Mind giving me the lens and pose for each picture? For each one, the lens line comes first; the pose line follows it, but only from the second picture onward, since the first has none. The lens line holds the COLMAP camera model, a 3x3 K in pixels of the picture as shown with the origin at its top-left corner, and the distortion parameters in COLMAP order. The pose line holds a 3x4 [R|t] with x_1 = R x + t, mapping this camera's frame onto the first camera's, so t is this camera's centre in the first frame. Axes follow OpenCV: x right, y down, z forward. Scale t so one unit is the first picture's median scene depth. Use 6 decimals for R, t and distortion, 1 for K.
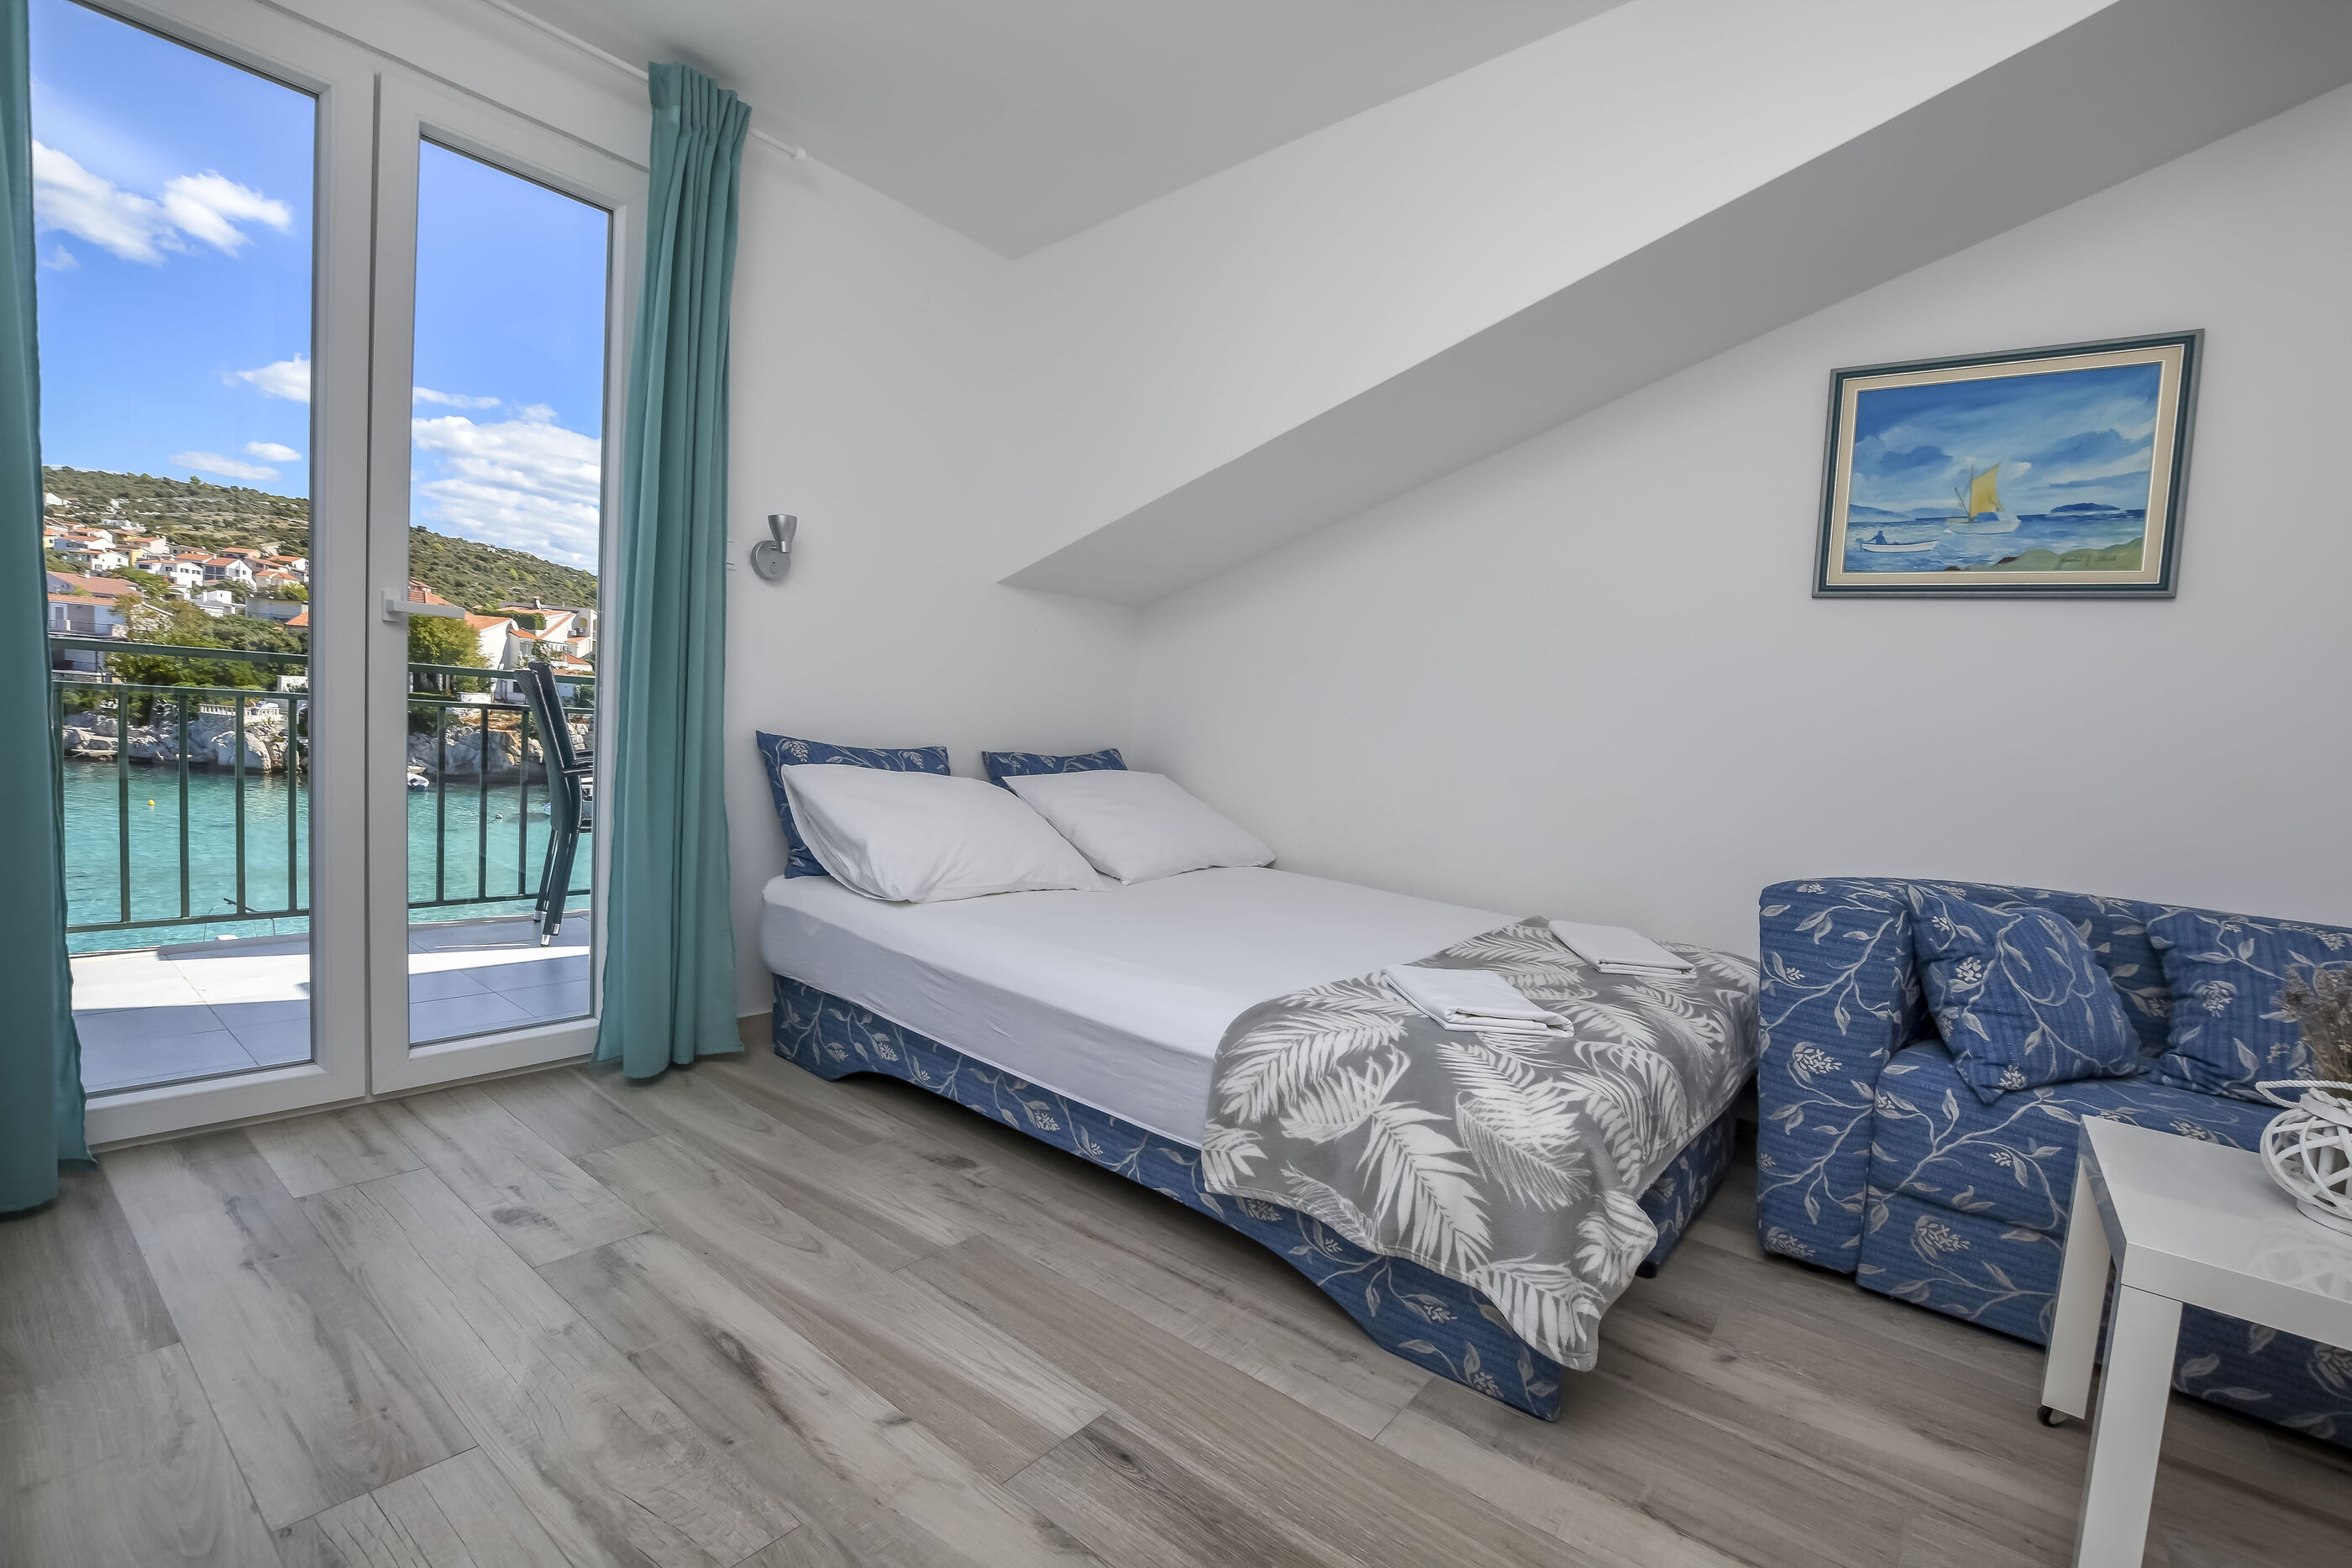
lens RADIAL K [[1060.6, 0, 1176.0], [0, 1060.6, 784.0], [0, 0, 1]] dist [-0.005144, 0.000384]
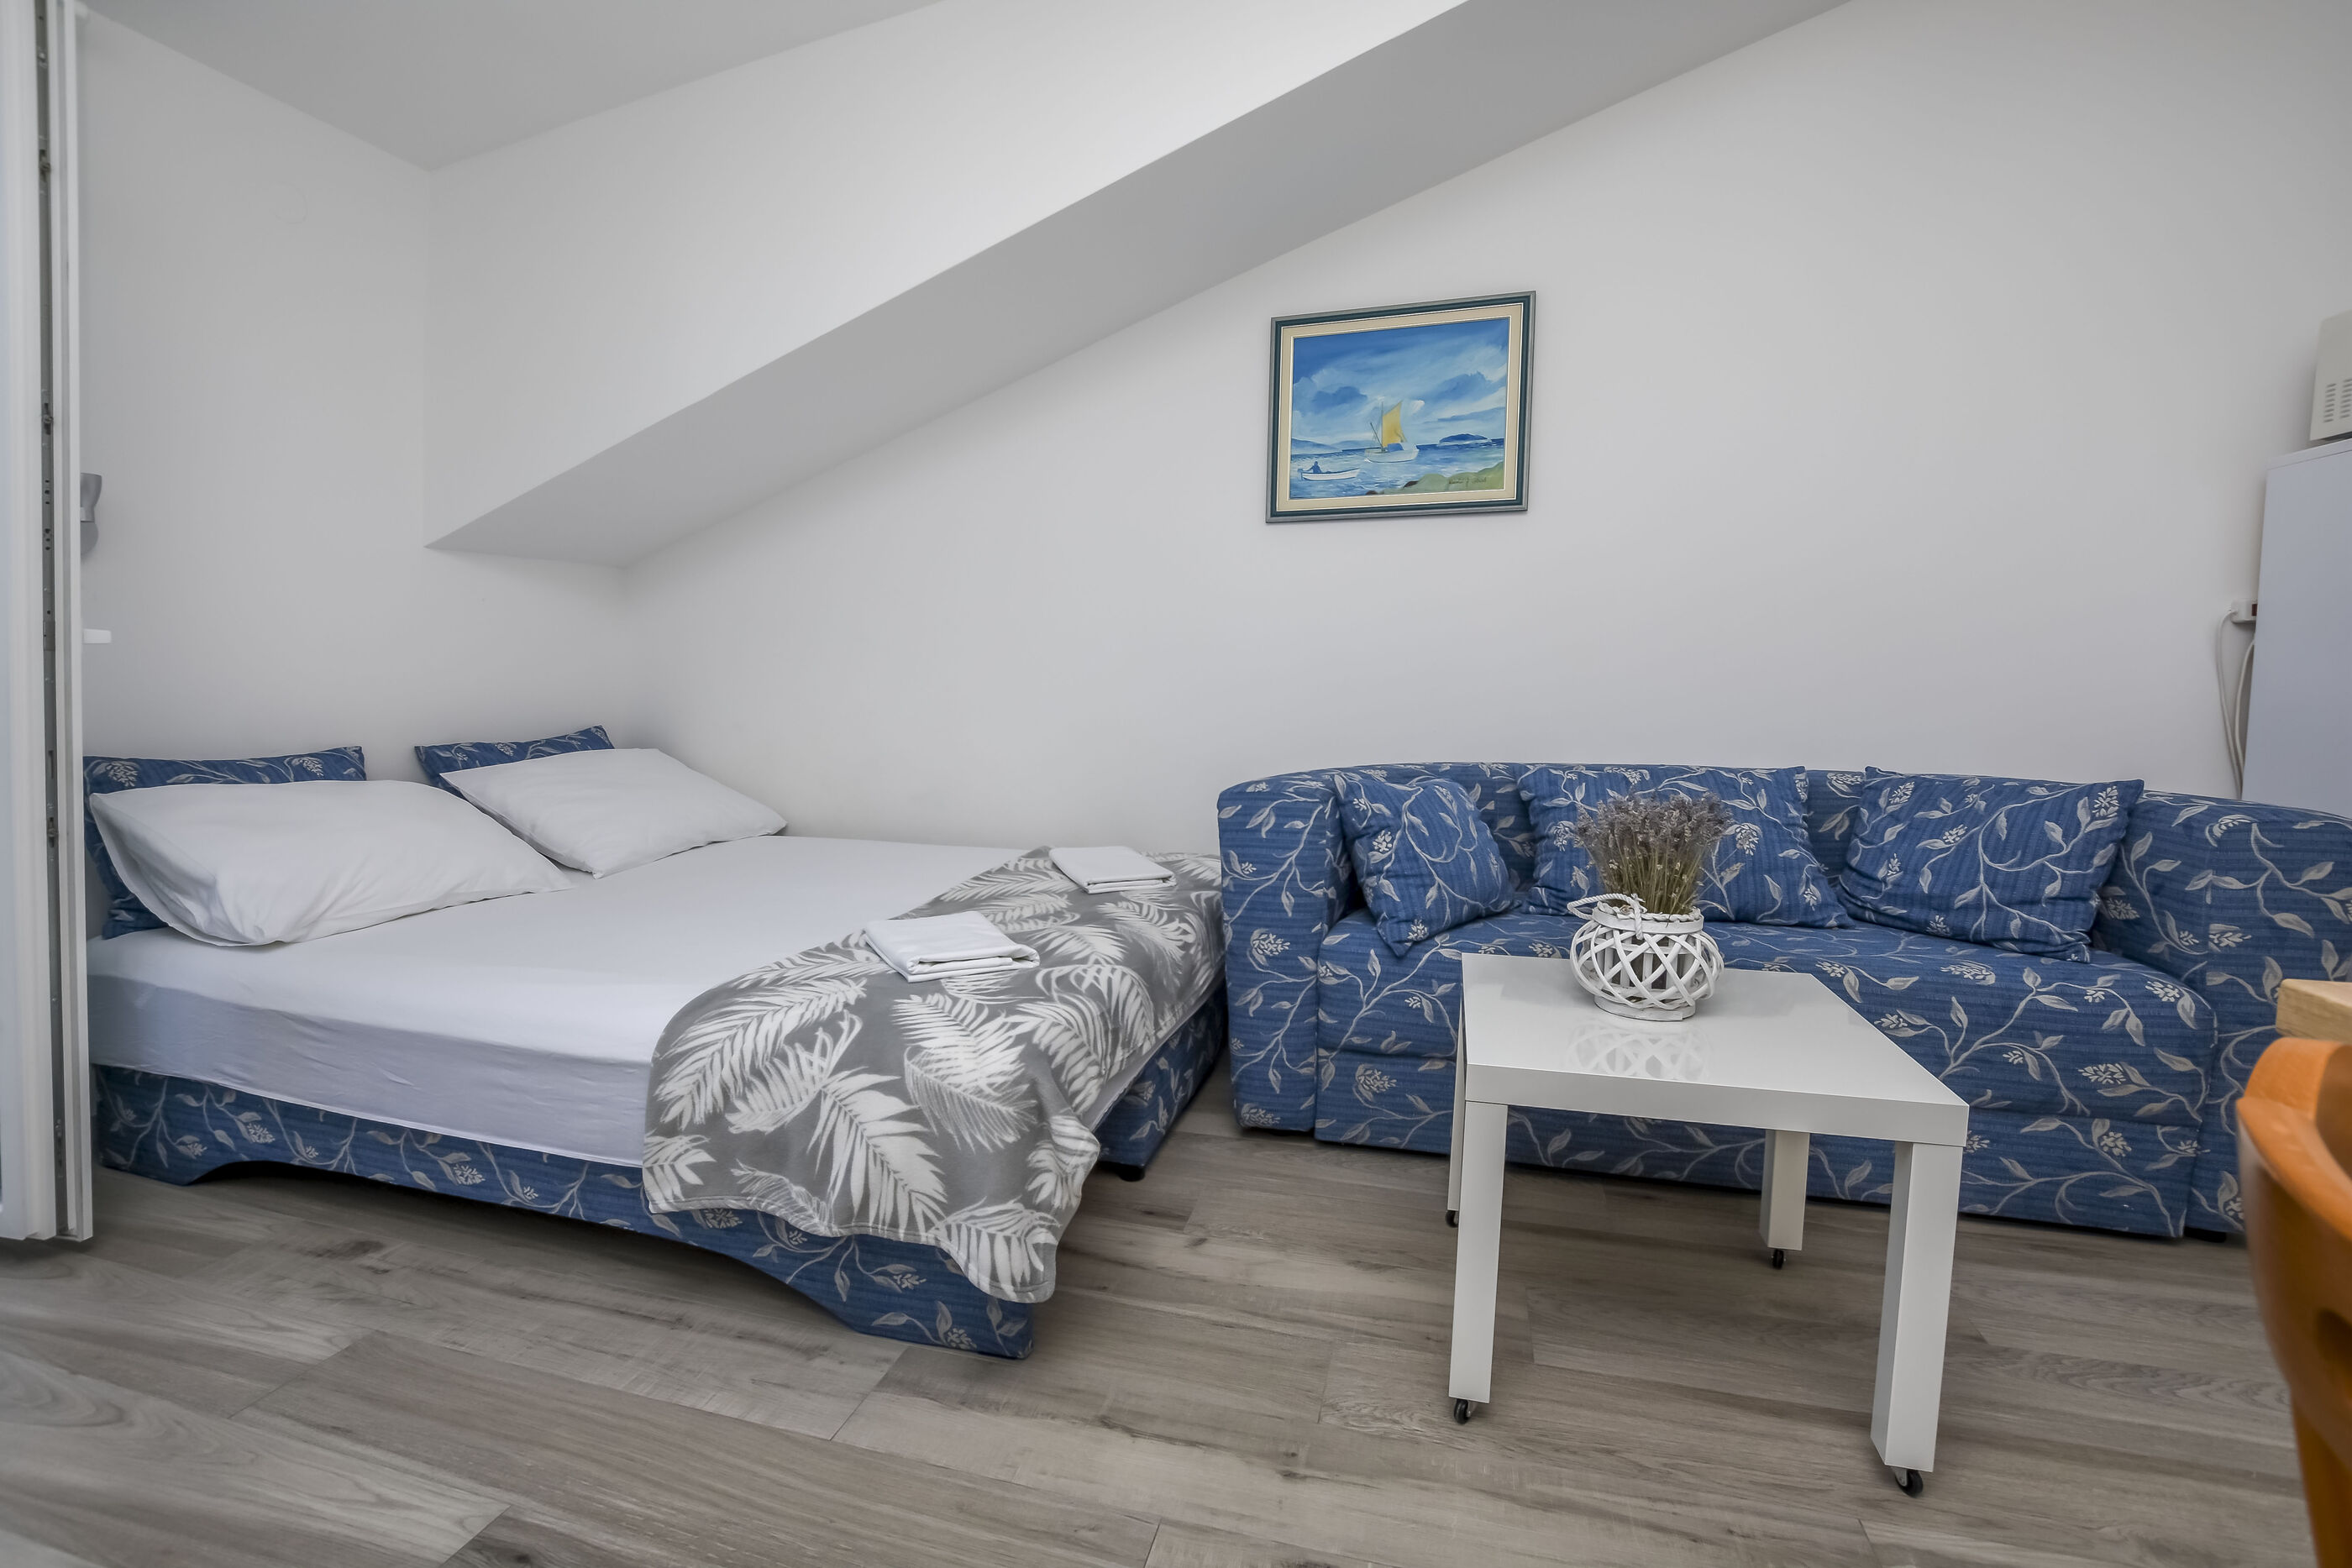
lens RADIAL K [[1036.8, 0, 1174.8], [0, 1036.8, 740.0], [0, 0, 1]] dist [-0.001896, 0.000139]
pose [[0.934266, -0.111755, 0.338610, 0.176226], [0.108468, 0.993686, 0.028679, 0.010447], [-0.339678, 0.009935, 0.940489, 0.024577]]
